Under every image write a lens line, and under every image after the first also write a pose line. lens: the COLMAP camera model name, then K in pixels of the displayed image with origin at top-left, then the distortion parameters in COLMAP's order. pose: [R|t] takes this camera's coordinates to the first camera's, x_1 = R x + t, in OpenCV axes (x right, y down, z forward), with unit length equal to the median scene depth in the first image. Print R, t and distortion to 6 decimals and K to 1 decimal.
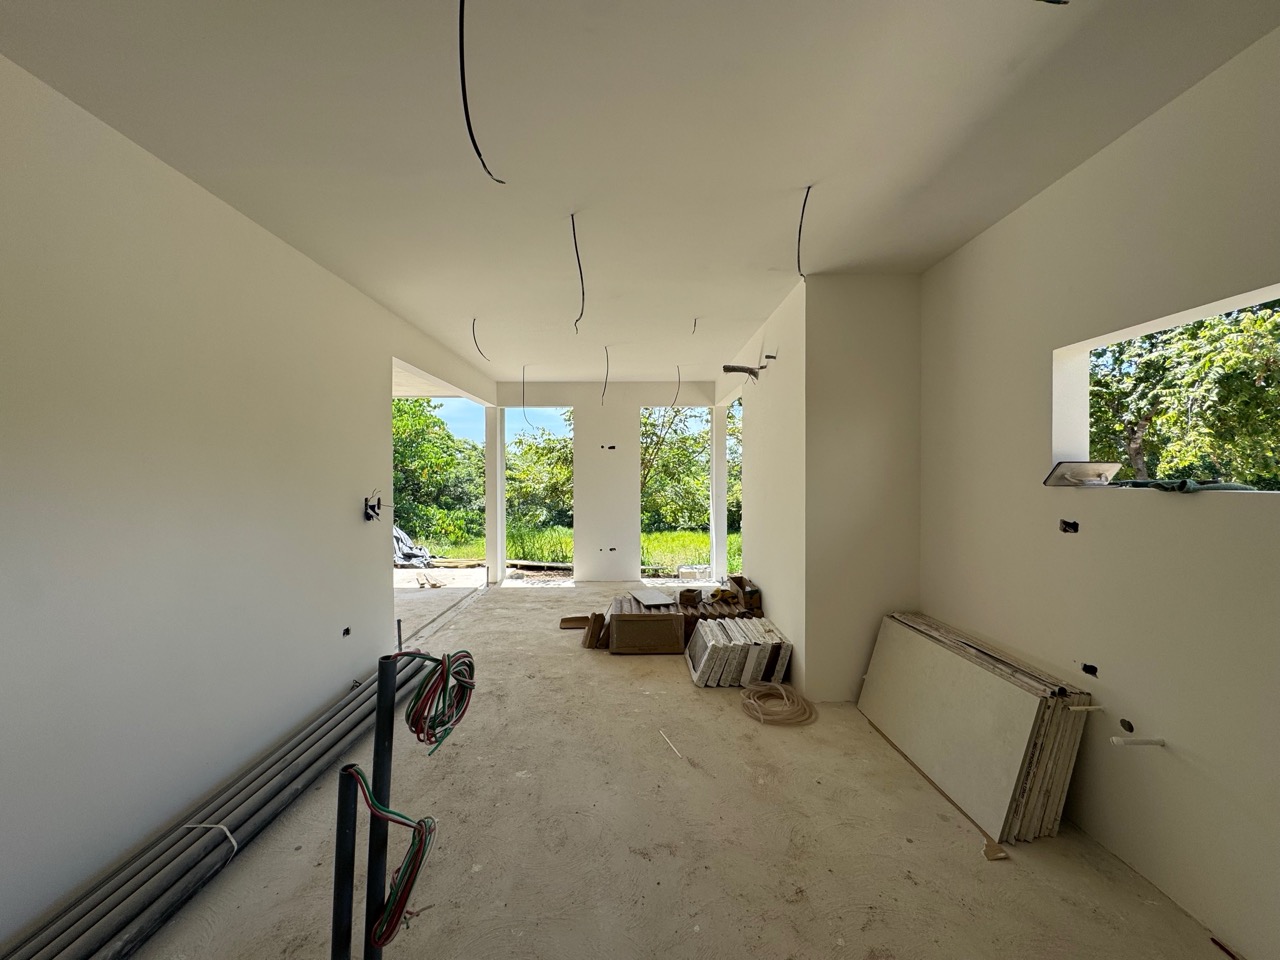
lens RADIAL K [[514.7, 0, 638.4], [0, 514.7, 479.2], [0, 0, 1]] dist [-0.003222, 0.000279]
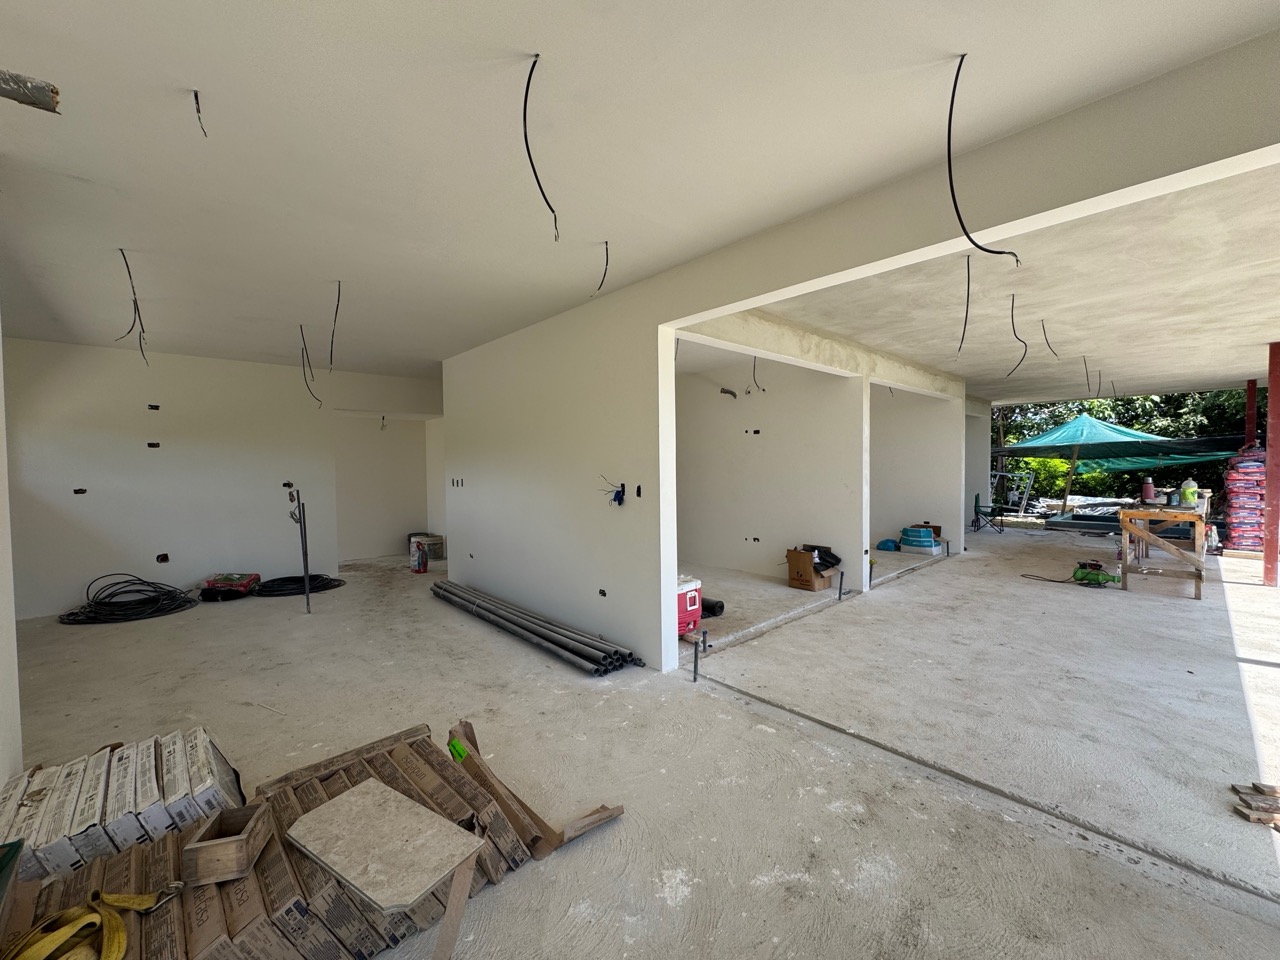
lens RADIAL K [[514.7, 0, 638.4], [0, 514.7, 479.2], [0, 0, 1]] dist [-0.003222, 0.000279]
pose [[-0.744618, 0.029796, -0.666825, 0.193148], [0.006481, 0.999279, 0.037415, -0.015336], [0.667459, 0.023538, -0.744274, 2.289538]]
